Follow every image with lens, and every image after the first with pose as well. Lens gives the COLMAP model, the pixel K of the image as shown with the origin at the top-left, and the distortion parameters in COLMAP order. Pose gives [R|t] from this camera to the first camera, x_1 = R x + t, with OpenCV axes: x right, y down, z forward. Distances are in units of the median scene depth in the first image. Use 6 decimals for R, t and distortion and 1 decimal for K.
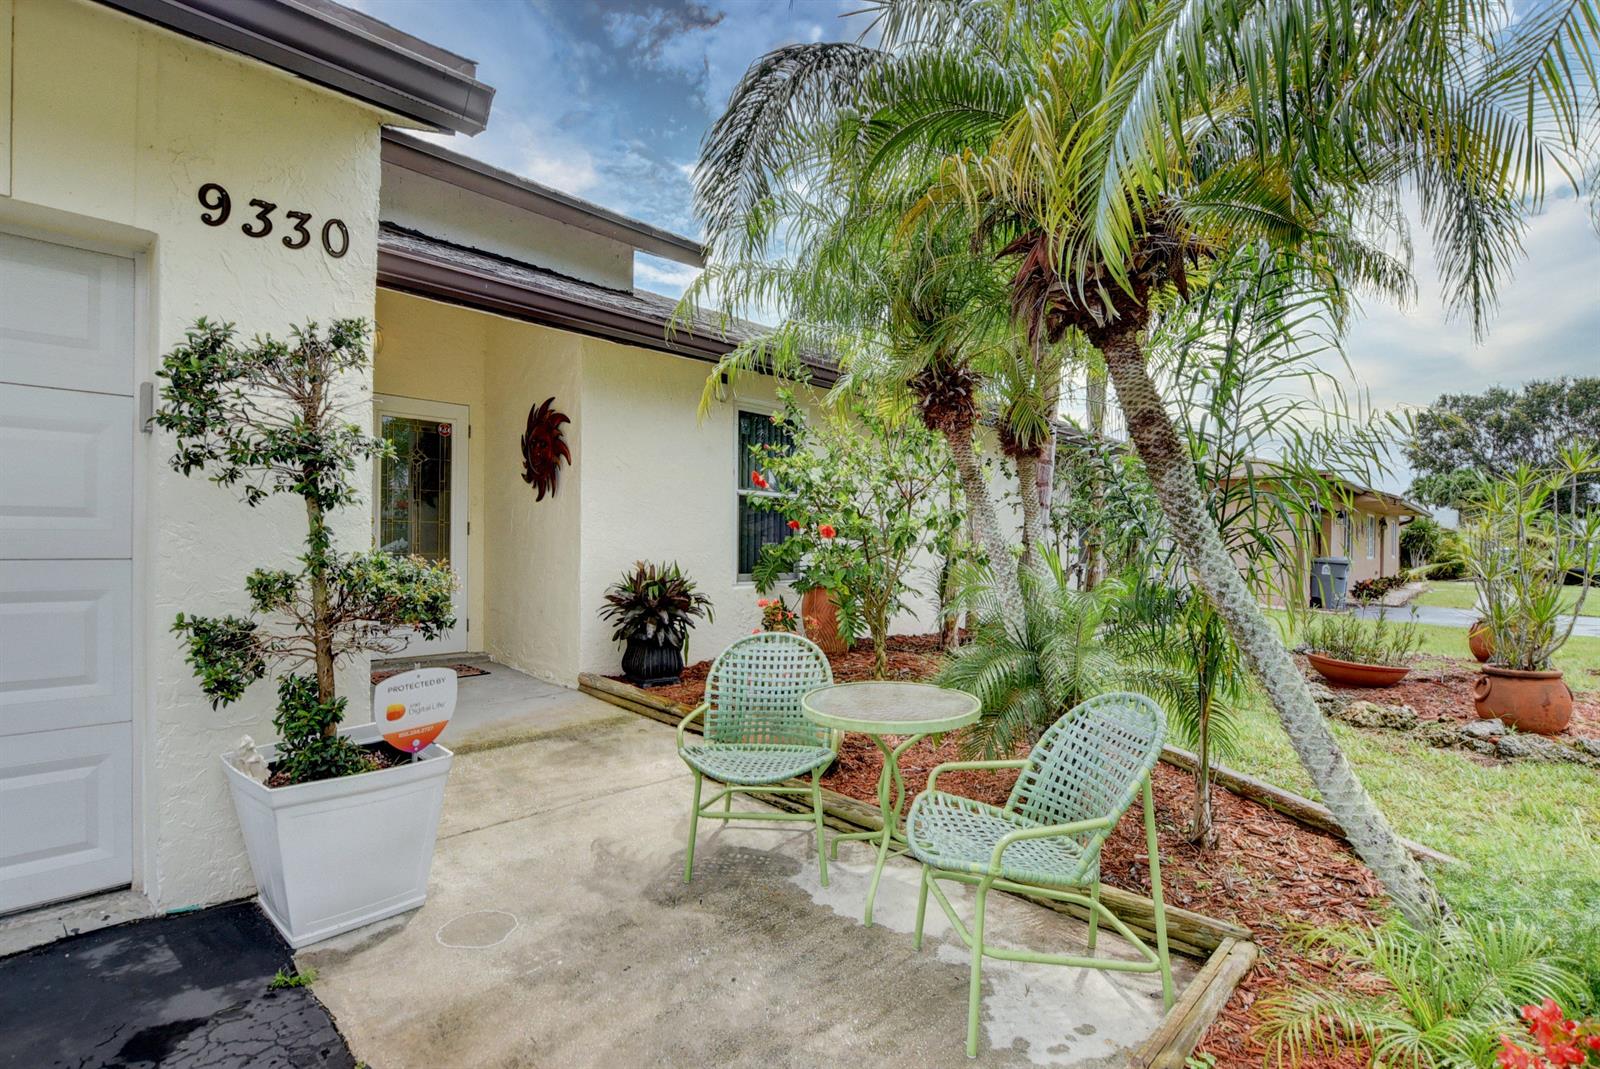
lens RADIAL K [[780.3, 0, 803.5], [0, 780.3, 542.1], [0, 0, 1]] dist [-0.028636, 0.001270]
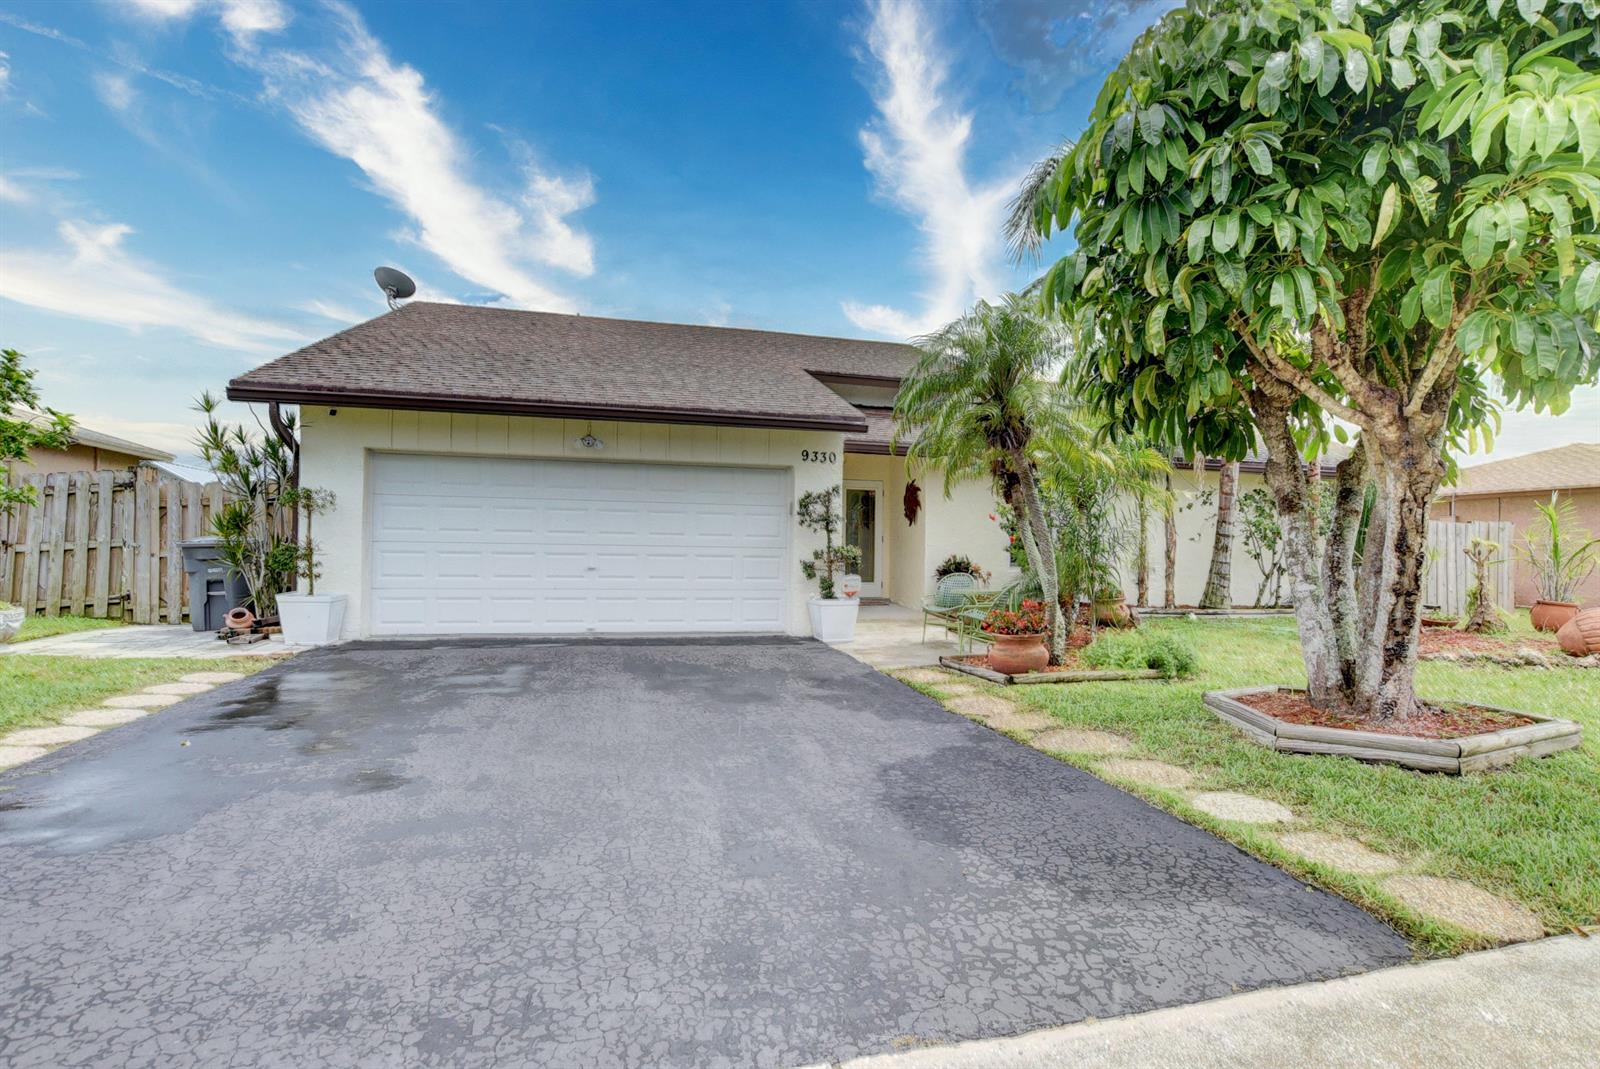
lens RADIAL K [[780.3, 0, 803.5], [0, 780.3, 542.1], [0, 0, 1]] dist [-0.028636, 0.001270]
pose [[0.848497, 0.001073, -0.529199, 0.602066], [-0.009212, 0.999876, -0.012743, 0.022786], [0.529120, 0.015687, 0.848402, -1.076778]]
